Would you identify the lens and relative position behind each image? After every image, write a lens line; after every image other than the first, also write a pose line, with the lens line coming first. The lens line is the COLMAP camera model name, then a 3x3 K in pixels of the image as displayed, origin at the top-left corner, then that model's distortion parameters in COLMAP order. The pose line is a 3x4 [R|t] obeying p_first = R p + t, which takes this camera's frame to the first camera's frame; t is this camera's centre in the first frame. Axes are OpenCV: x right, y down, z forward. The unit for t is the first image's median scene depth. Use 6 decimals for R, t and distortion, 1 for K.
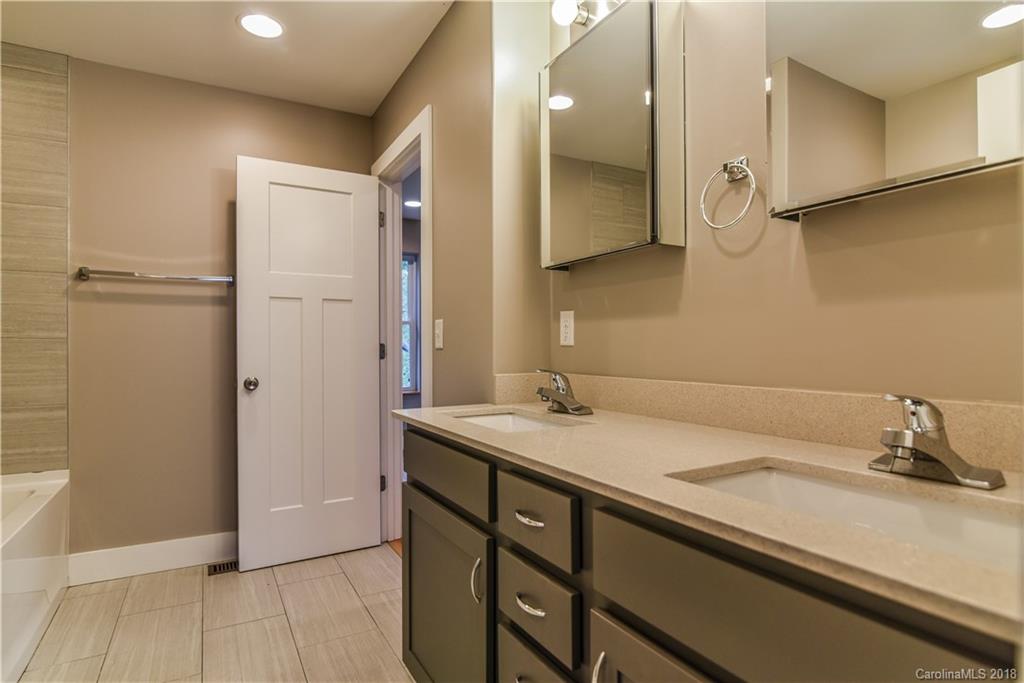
lens RADIAL K [[537.3, 0, 513.1], [0, 537.3, 342.4], [0, 0, 1]] dist [-0.004637, -0.000437]
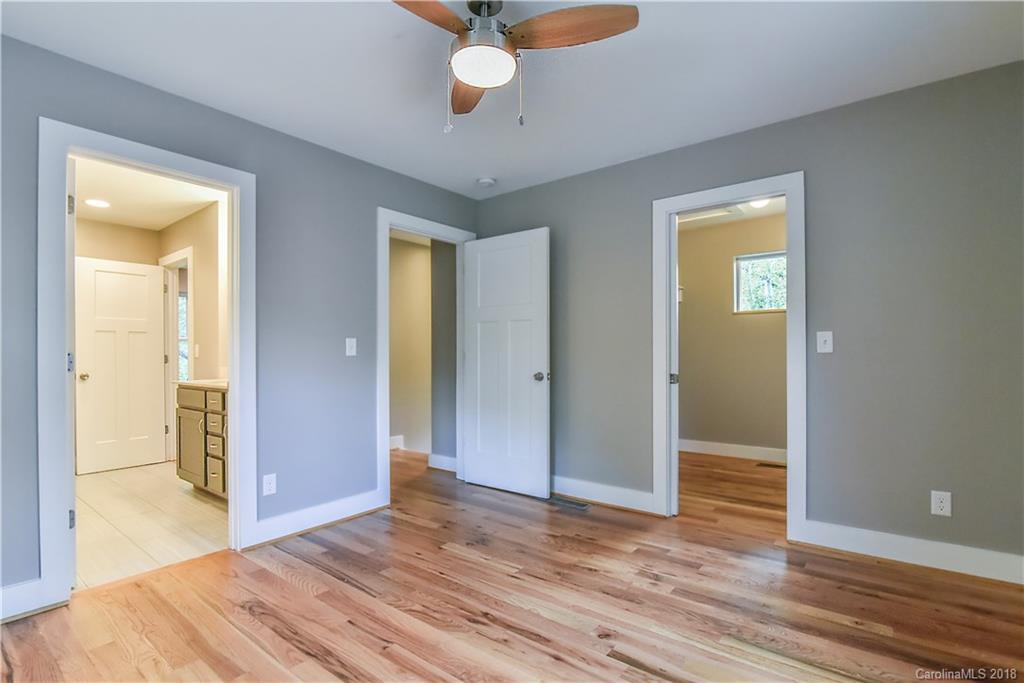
lens RADIAL K [[479.0, 0, 511.9], [0, 479.0, 352.0], [0, 0, 1]] dist [-0.016834, 0.001720]
pose [[0.921279, 0.001030, 0.388900, 0.240277], [-0.002583, 0.999991, 0.003471, -0.018545], [-0.388893, -0.004202, 0.921274, -1.066645]]
